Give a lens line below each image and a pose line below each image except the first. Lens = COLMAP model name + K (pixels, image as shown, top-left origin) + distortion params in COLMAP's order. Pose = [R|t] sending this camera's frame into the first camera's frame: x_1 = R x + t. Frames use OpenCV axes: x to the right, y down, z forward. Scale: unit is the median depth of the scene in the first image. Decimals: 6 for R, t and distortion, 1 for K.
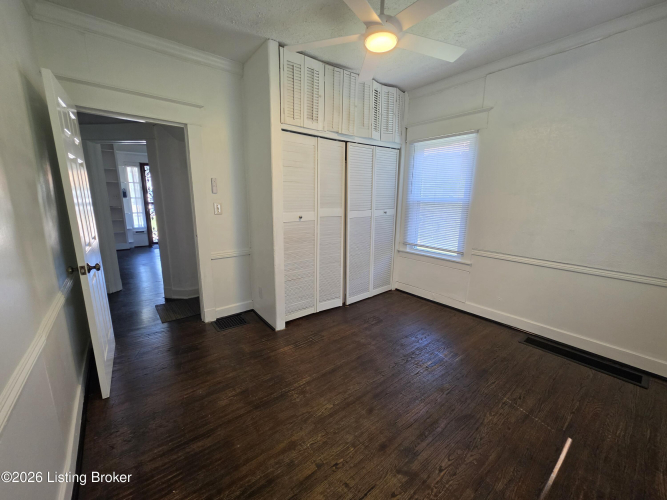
lens RADIAL K [[268.1, 0, 329.6], [0, 268.1, 252.4], [0, 0, 1]] dist [-0.008955, 0.000112]
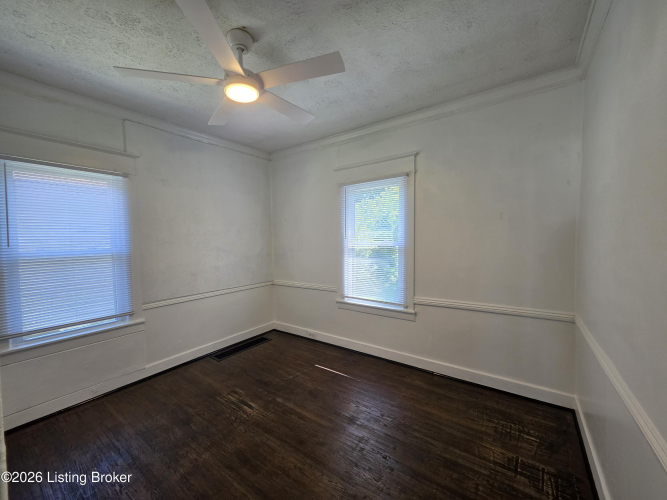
lens RADIAL K [[268.1, 0, 329.6], [0, 268.1, 252.4], [0, 0, 1]] dist [-0.008955, 0.000112]
pose [[-0.271744, -0.059305, 0.960541, -0.603278], [0.212713, 0.969712, 0.120050, -0.195794], [-0.938567, 0.236943, -0.250898, 0.763550]]
